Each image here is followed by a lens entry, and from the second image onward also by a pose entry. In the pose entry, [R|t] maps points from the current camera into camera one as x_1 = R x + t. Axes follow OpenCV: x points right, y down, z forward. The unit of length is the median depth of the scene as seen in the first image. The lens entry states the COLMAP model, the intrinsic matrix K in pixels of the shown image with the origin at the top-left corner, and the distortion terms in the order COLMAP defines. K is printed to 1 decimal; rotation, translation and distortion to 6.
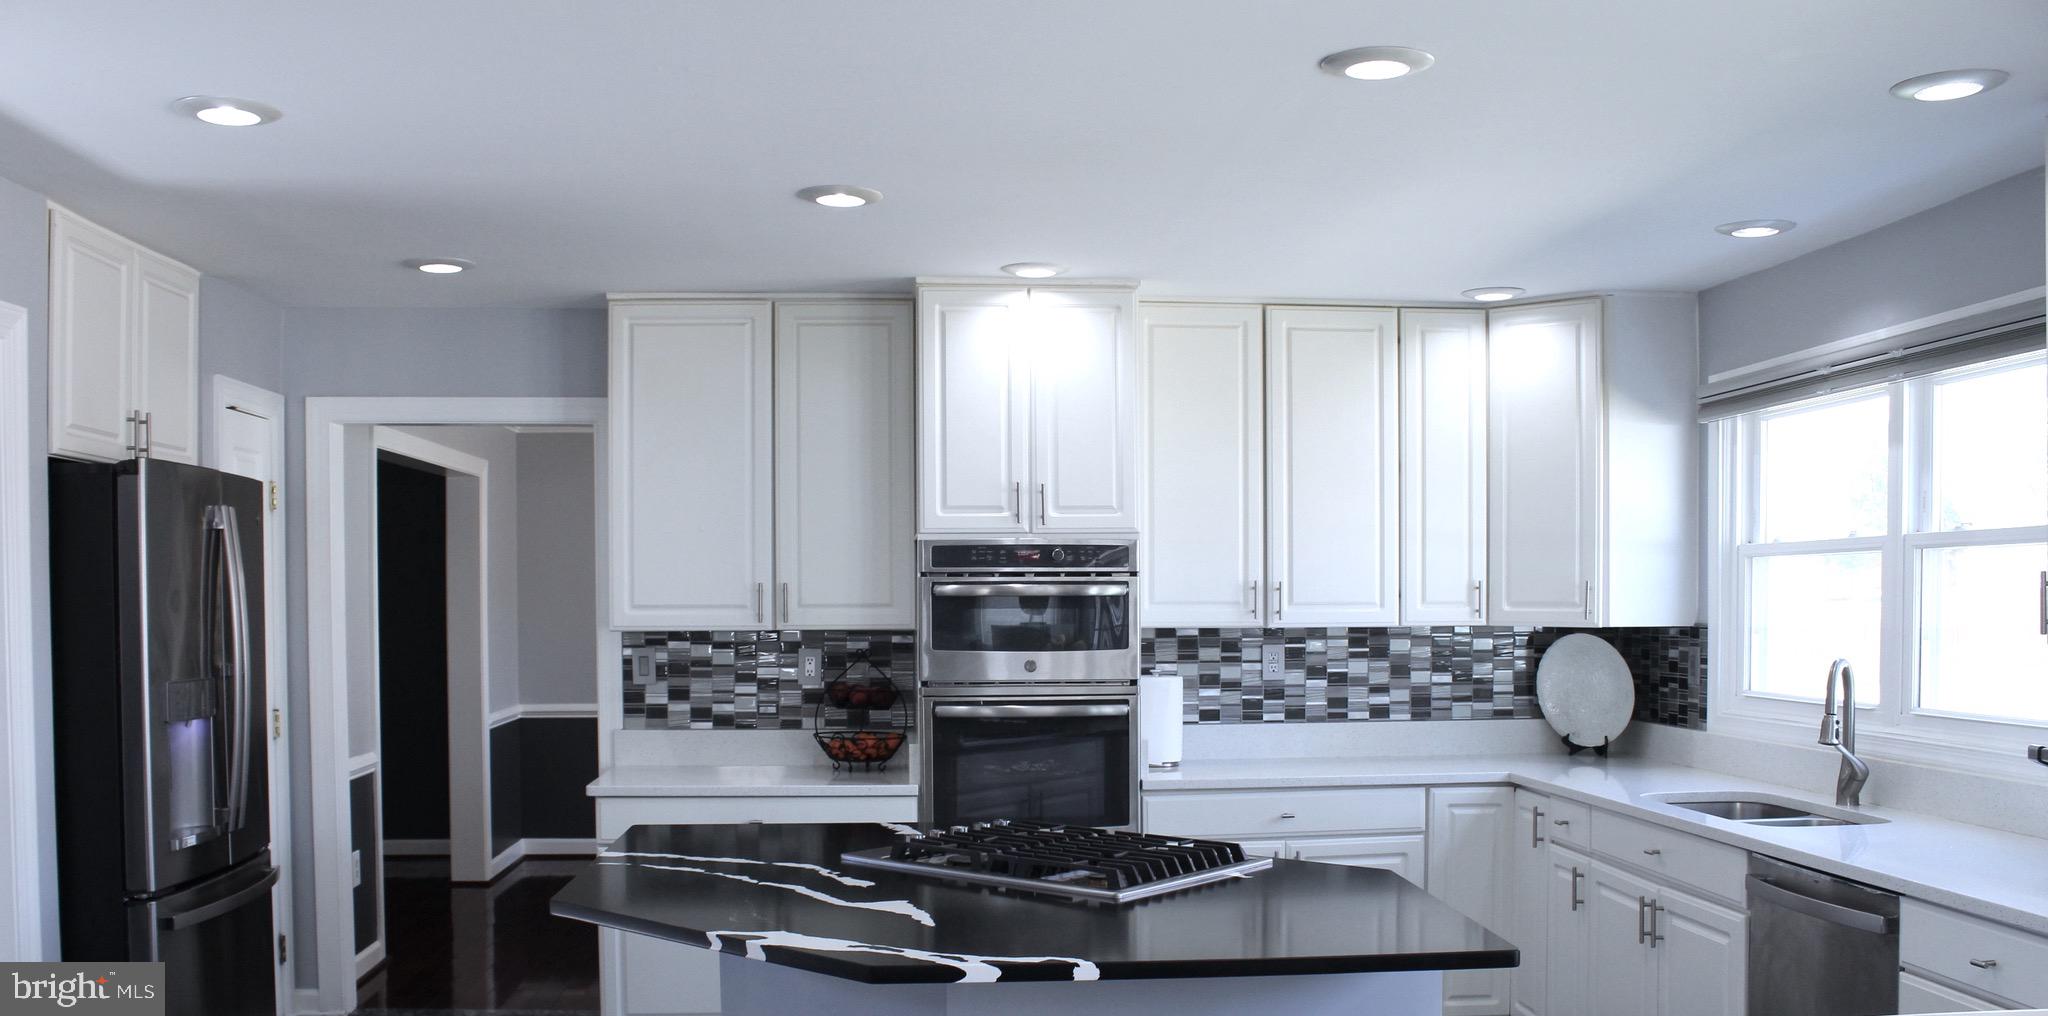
lens RADIAL K [[1749.0, 0, 1025.1], [0, 1749.0, 617.6], [0, 0, 1]] dist [-0.112563, 0.003138]
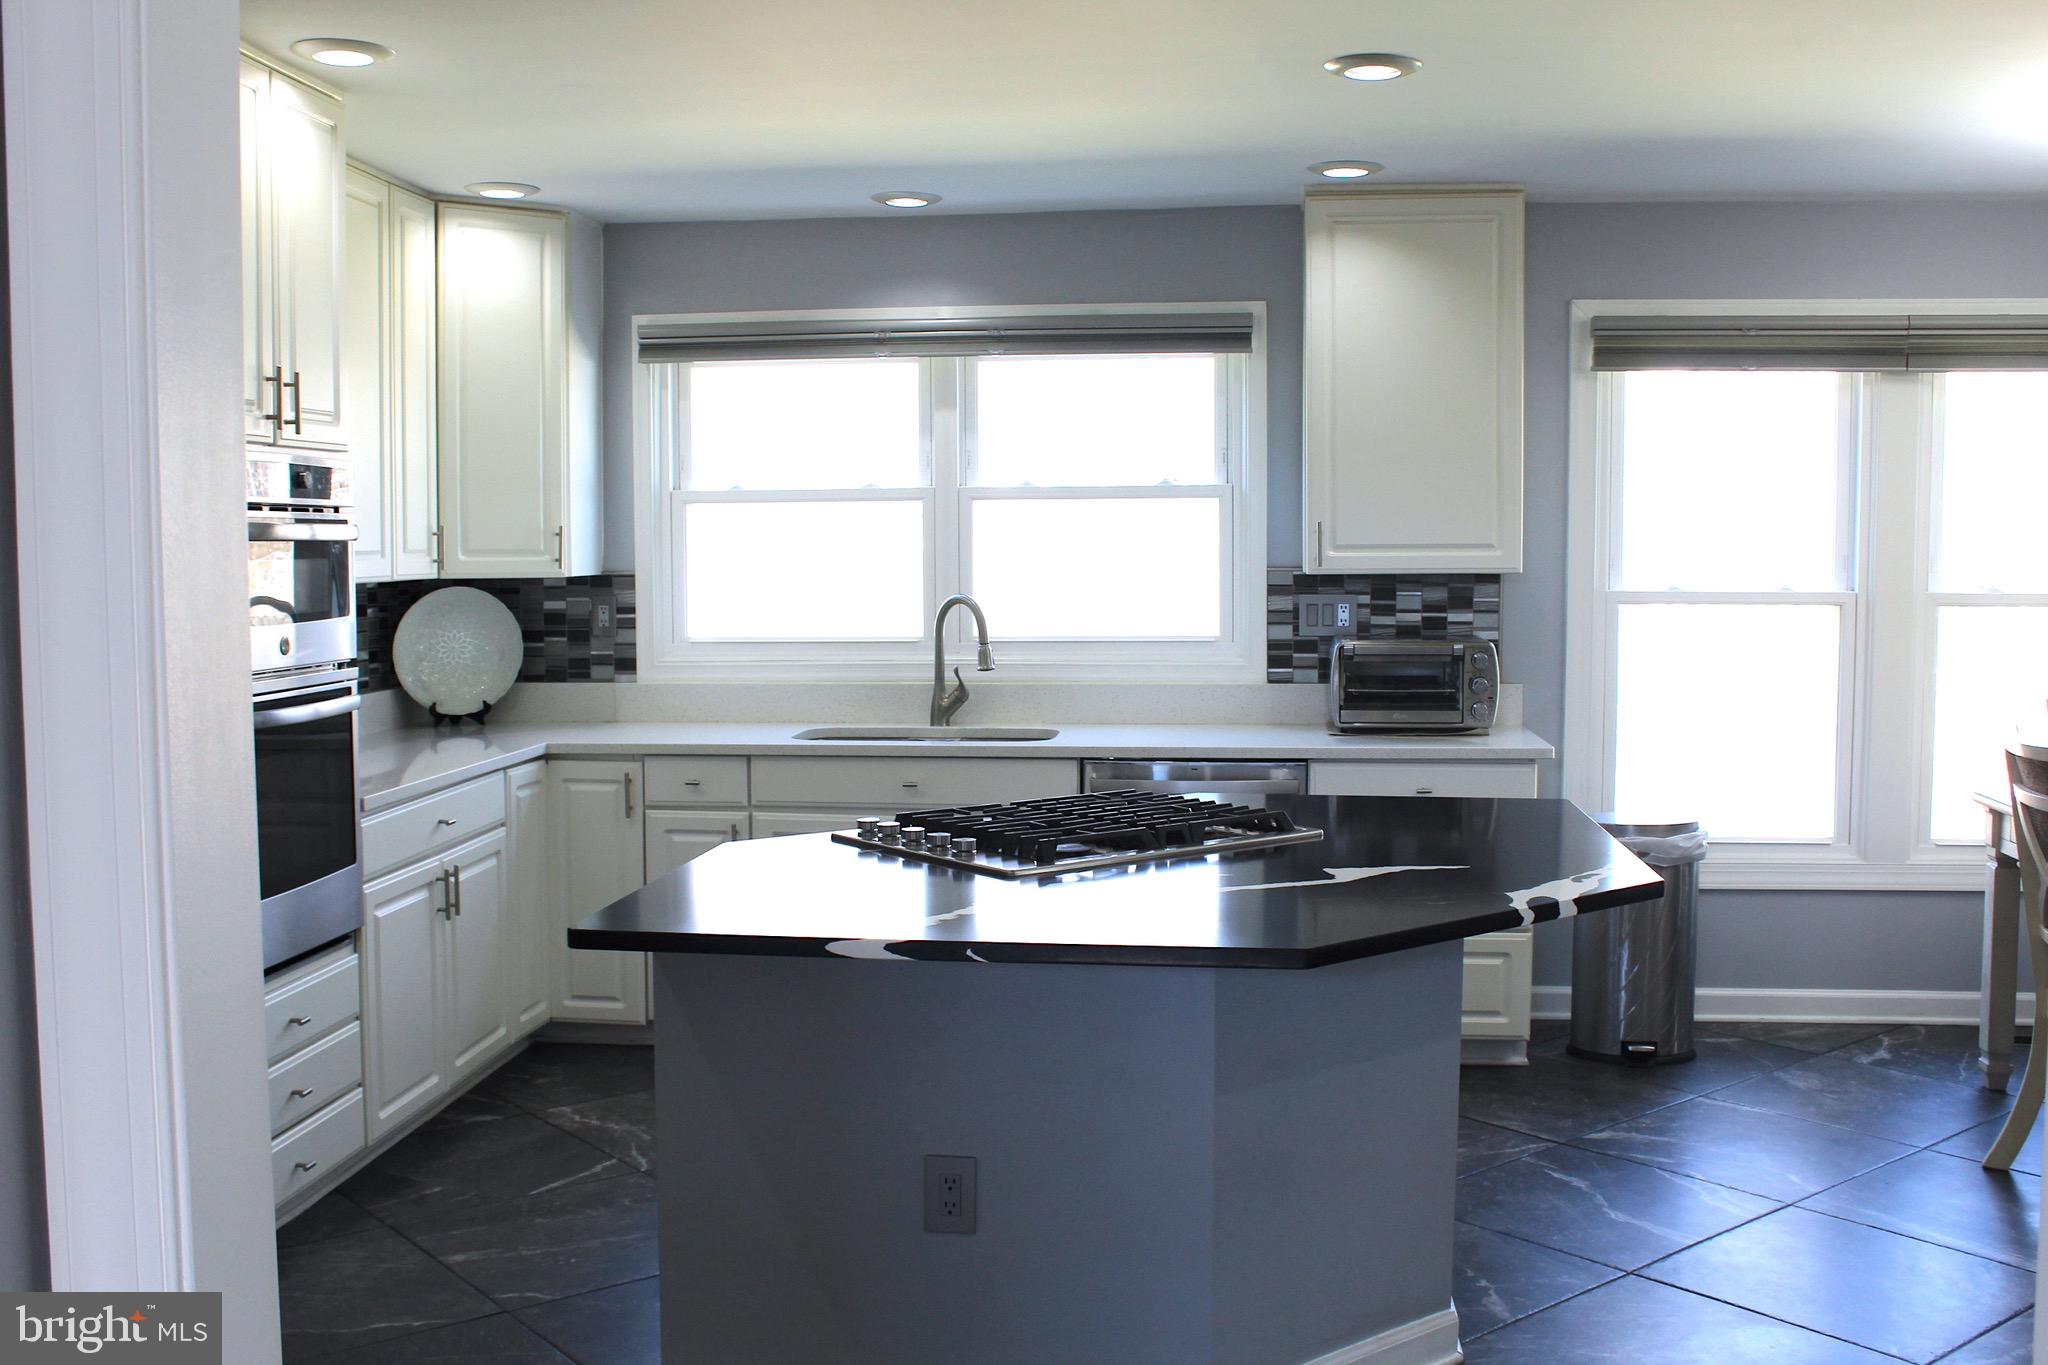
lens RADIAL K [[1994.5, 0, 1024.0], [0, 1994.5, 682.5], [0, 0, 1]] dist [-0.094989, 0.000243]
pose [[0.183995, -0.065824, 0.980721, -0.630940], [0.014919, 0.997827, 0.064173, -0.002442], [-0.982814, 0.002824, 0.184578, 0.545063]]
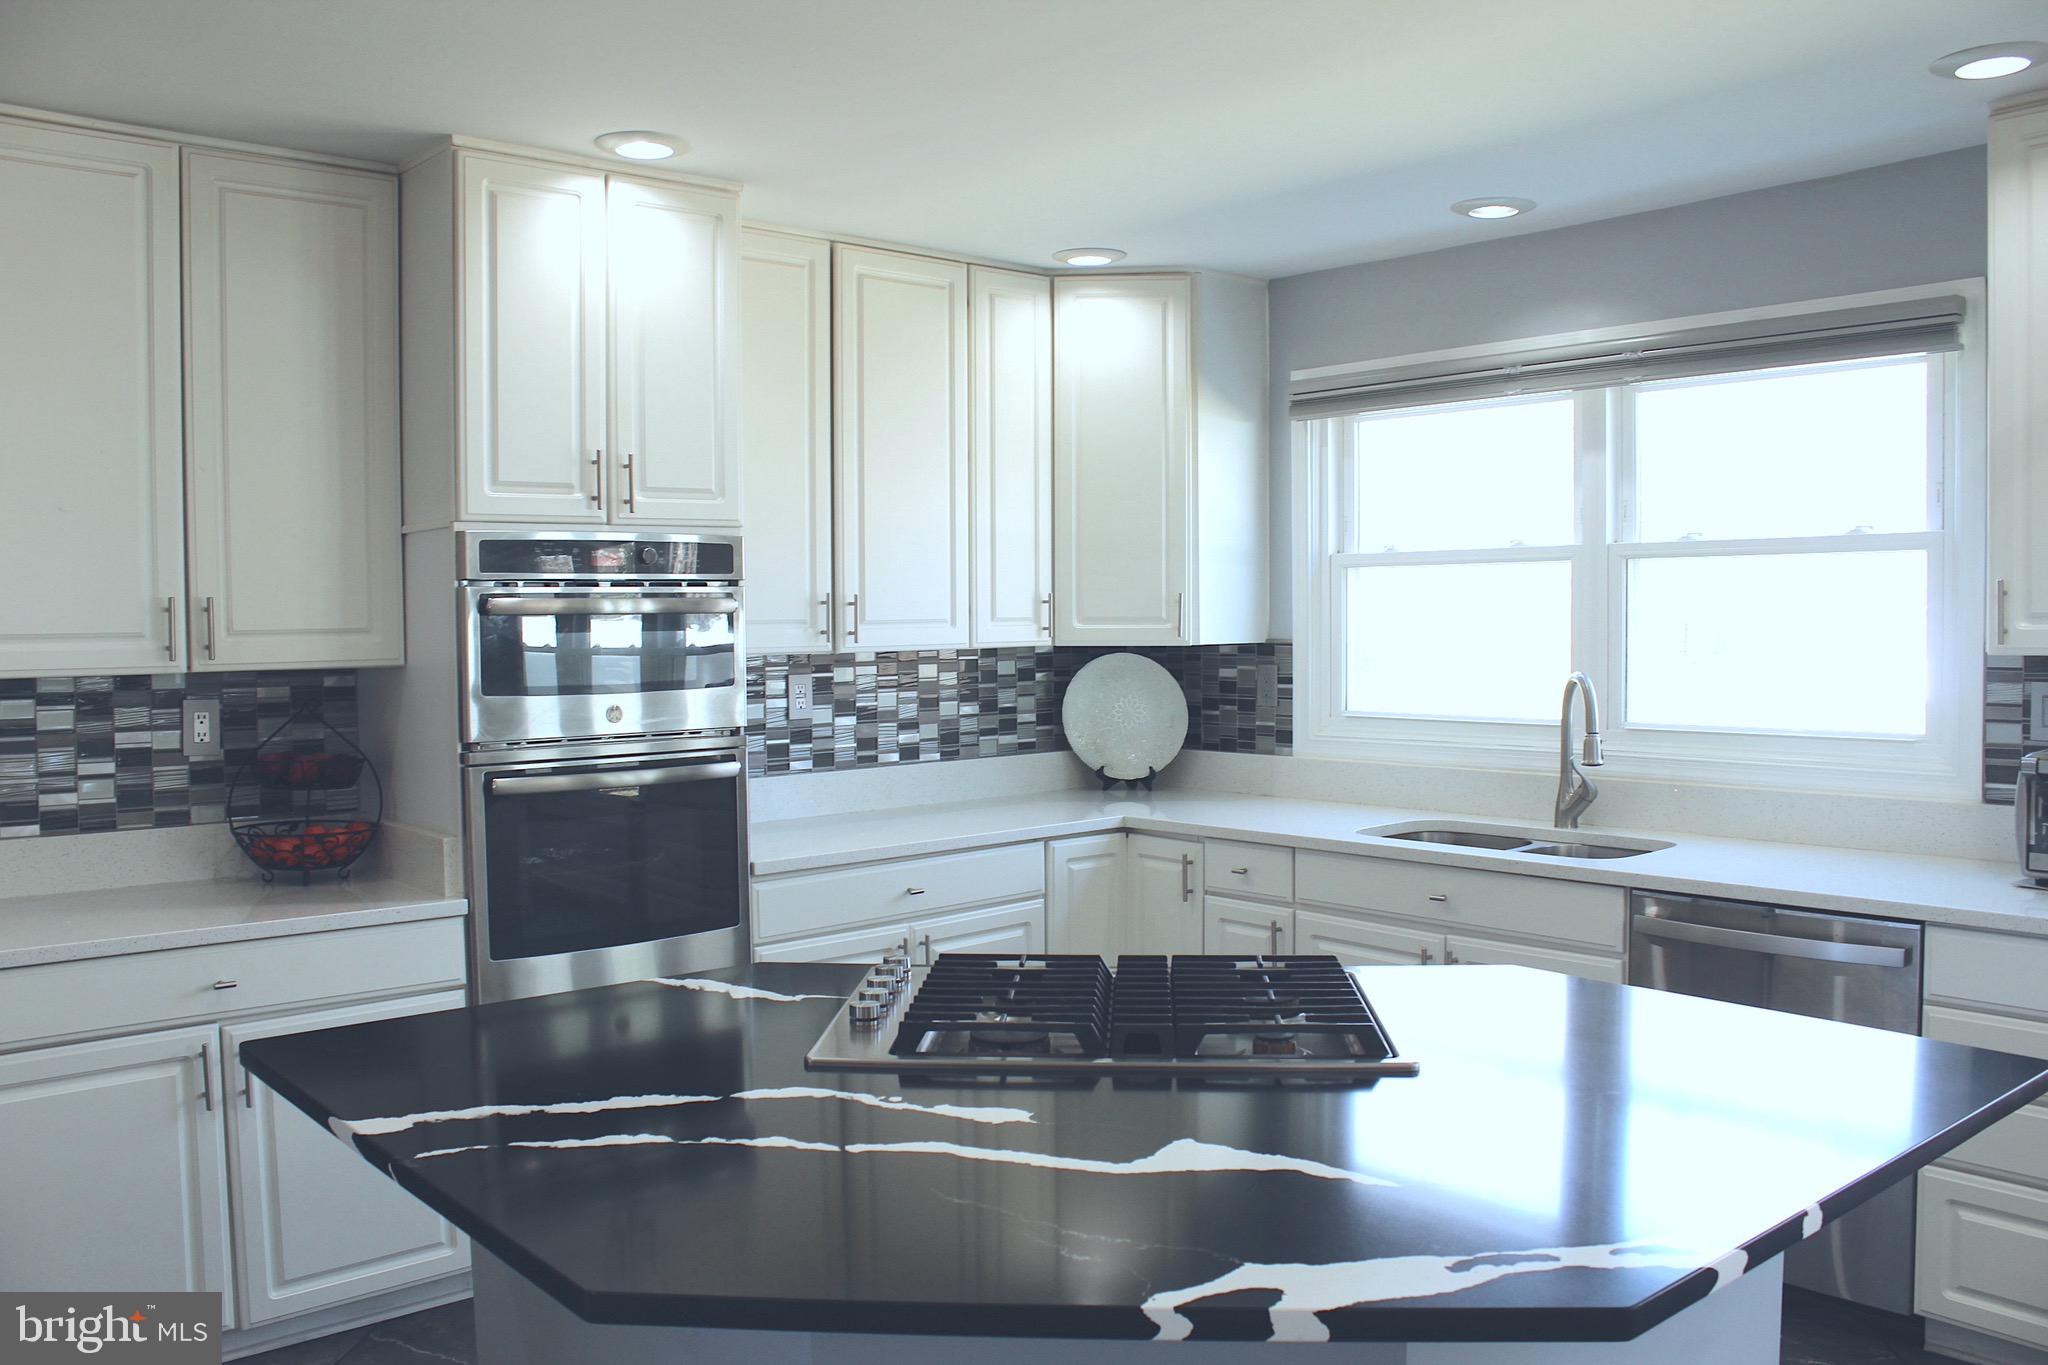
lens RADIAL K [[1702.4, 0, 1024.0], [0, 1702.4, 682.5], [0, 0, 1]] dist [-0.175965, 0.168111]
pose [[0.801463, -0.029292, 0.597326, -0.248848], [0.014052, 0.999446, 0.030158, -0.002851], [-0.597879, -0.015777, 0.801431, 0.336145]]
